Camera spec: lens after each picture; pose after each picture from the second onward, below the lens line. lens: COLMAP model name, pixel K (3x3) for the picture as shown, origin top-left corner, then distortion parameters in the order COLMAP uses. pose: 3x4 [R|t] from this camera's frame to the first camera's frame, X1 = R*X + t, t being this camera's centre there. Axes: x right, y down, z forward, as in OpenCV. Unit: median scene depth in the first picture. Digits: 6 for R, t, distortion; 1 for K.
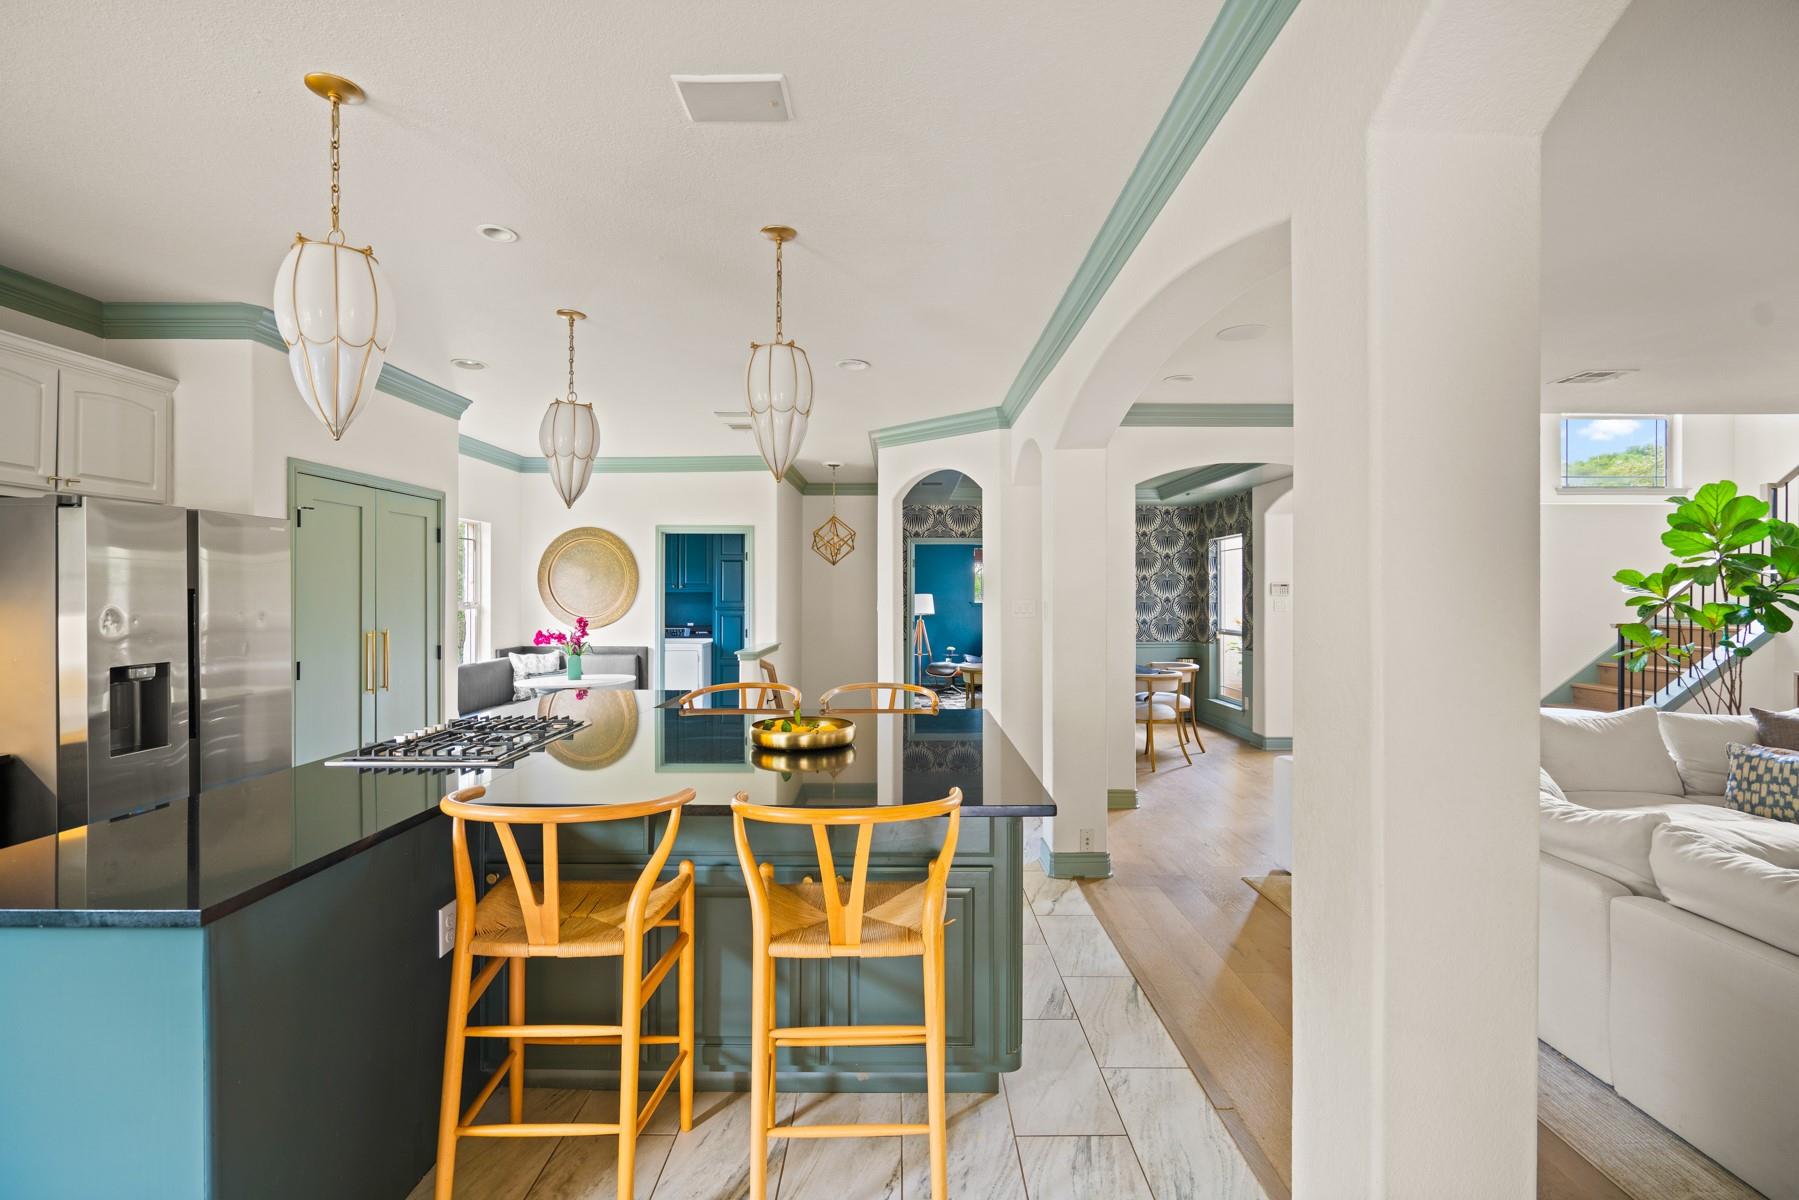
lens RADIAL K [[838.9, 0, 893.2], [0, 838.9, 600.5], [0, 0, 1]] dist [-0.001202, 0.001496]
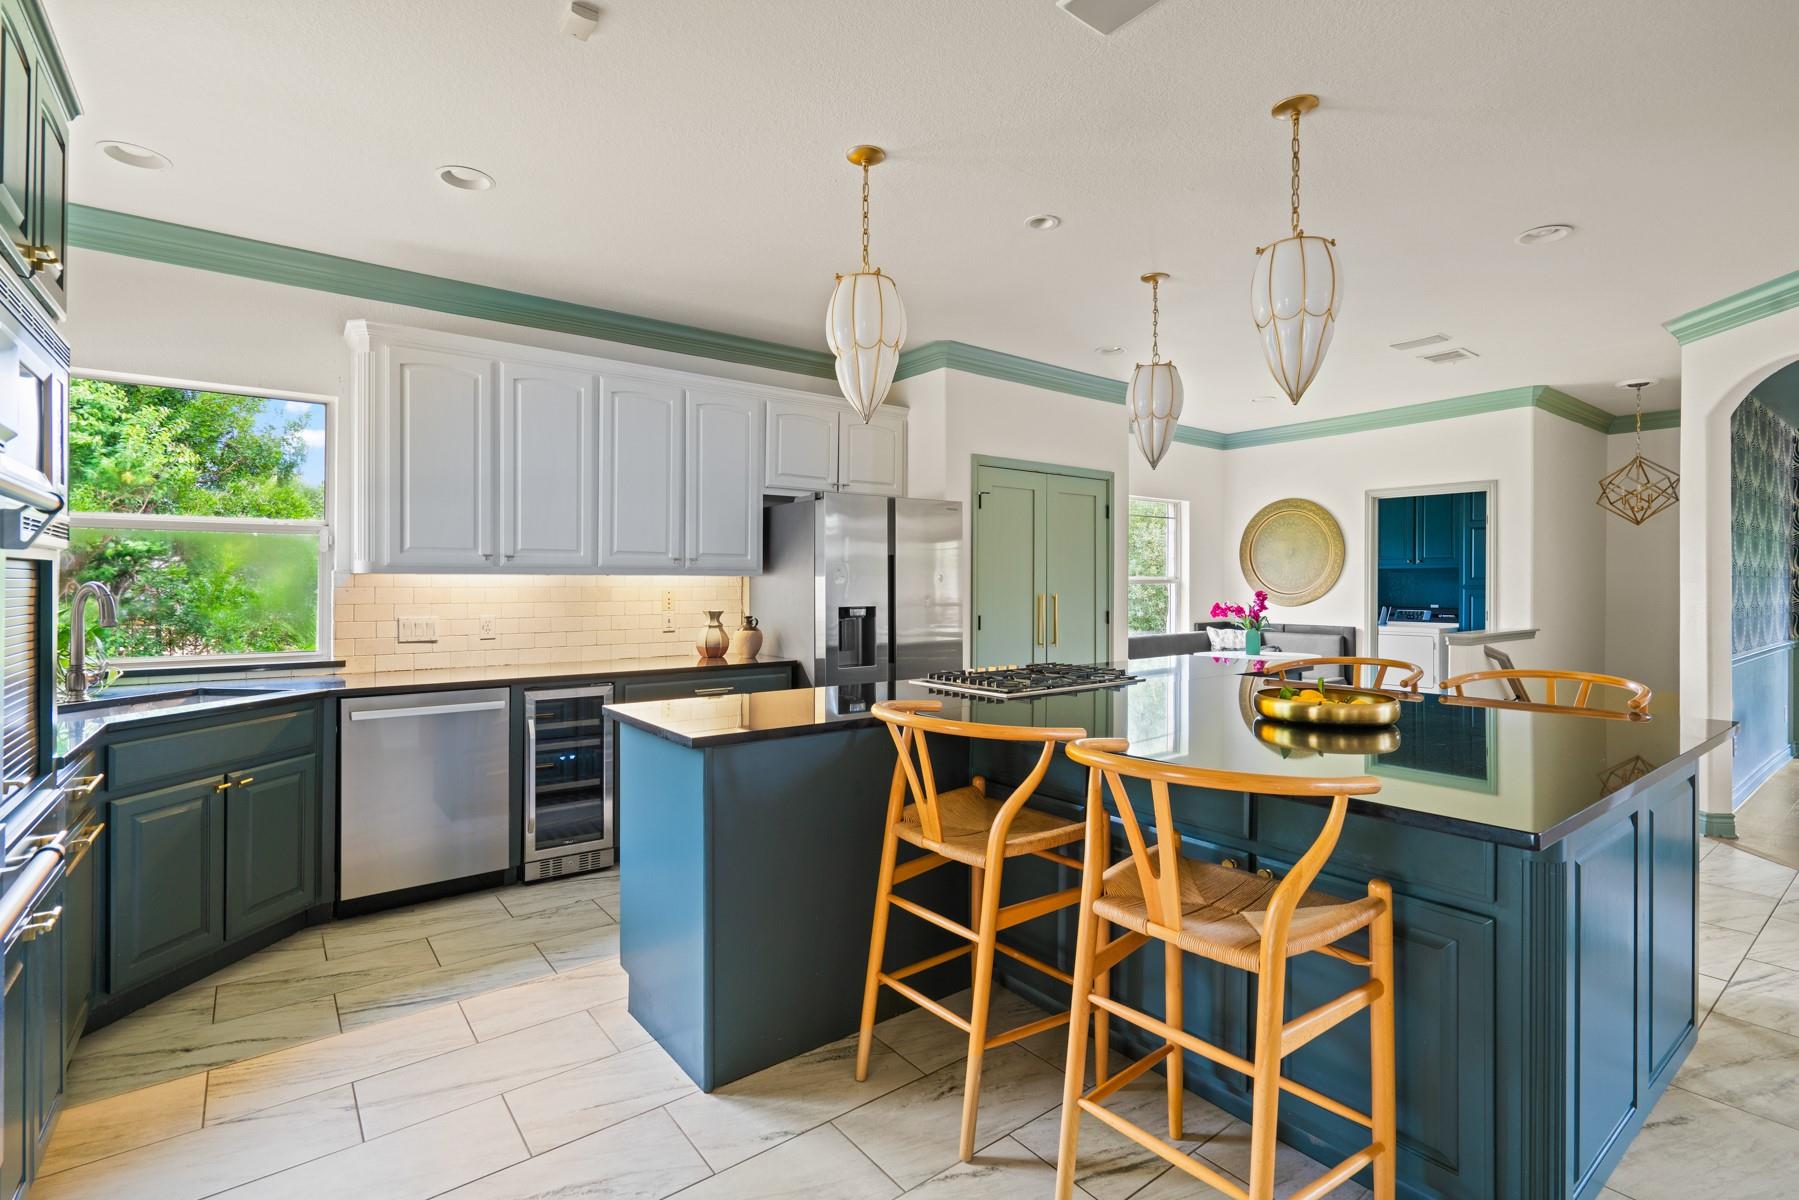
lens RADIAL K [[838.9, 0, 897.9], [0, 838.9, 588.9], [0, 0, 1]] dist [-0.001202, 0.001496]
pose [[0.615277, 0.003252, -0.788304, 0.163379], [-0.006605, 0.999978, -0.001031, 0.027409], [0.788283, 0.005841, 0.615285, 0.098572]]
